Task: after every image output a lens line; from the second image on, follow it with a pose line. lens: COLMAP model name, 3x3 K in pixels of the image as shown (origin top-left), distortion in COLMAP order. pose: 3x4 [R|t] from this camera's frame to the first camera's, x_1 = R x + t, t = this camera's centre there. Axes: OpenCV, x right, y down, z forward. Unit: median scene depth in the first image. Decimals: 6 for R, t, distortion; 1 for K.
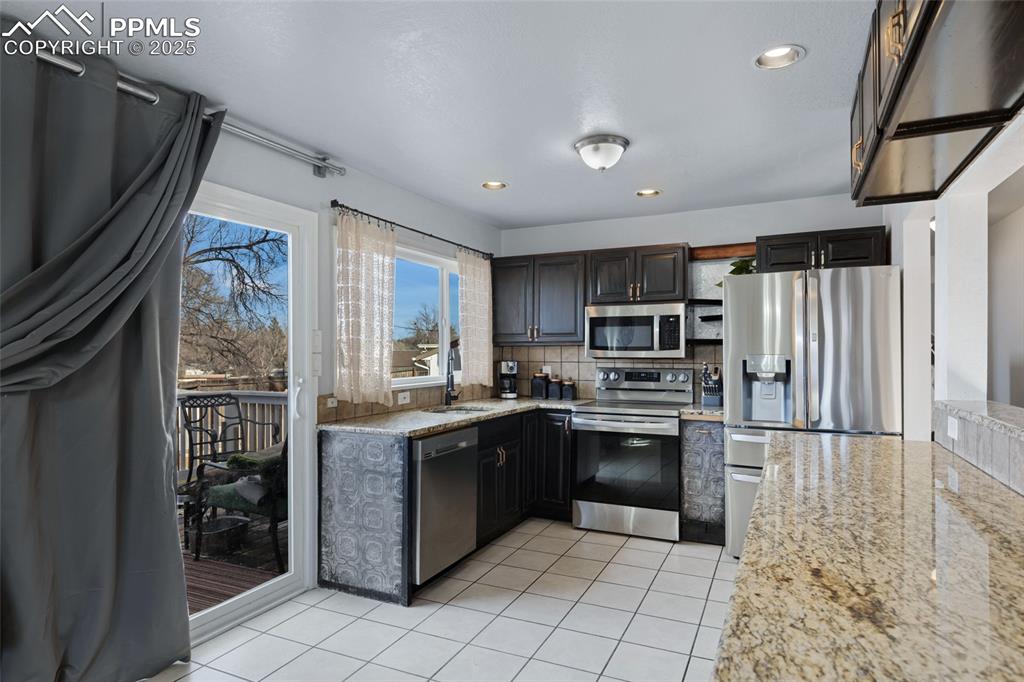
lens RADIAL K [[573.0, 0, 473.0], [0, 573.0, 348.6], [0, 0, 1]] dist [0.001163, 0.000069]
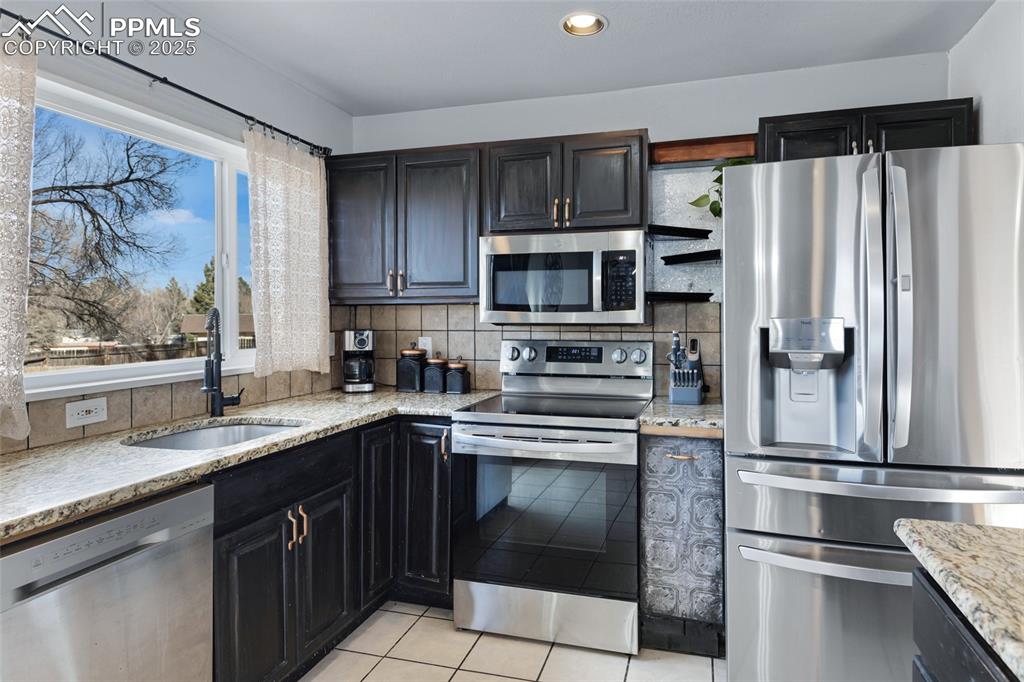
lens RADIAL K [[609.1, 0, 512.7], [0, 609.1, 315.7], [0, 0, 1]] dist [-0.000386, -0.000253]
pose [[0.982138, -0.002431, 0.188144, 0.112588], [0.001252, 0.999979, 0.006389, 0.003524], [-0.188155, -0.006040, 0.982121, 0.384741]]
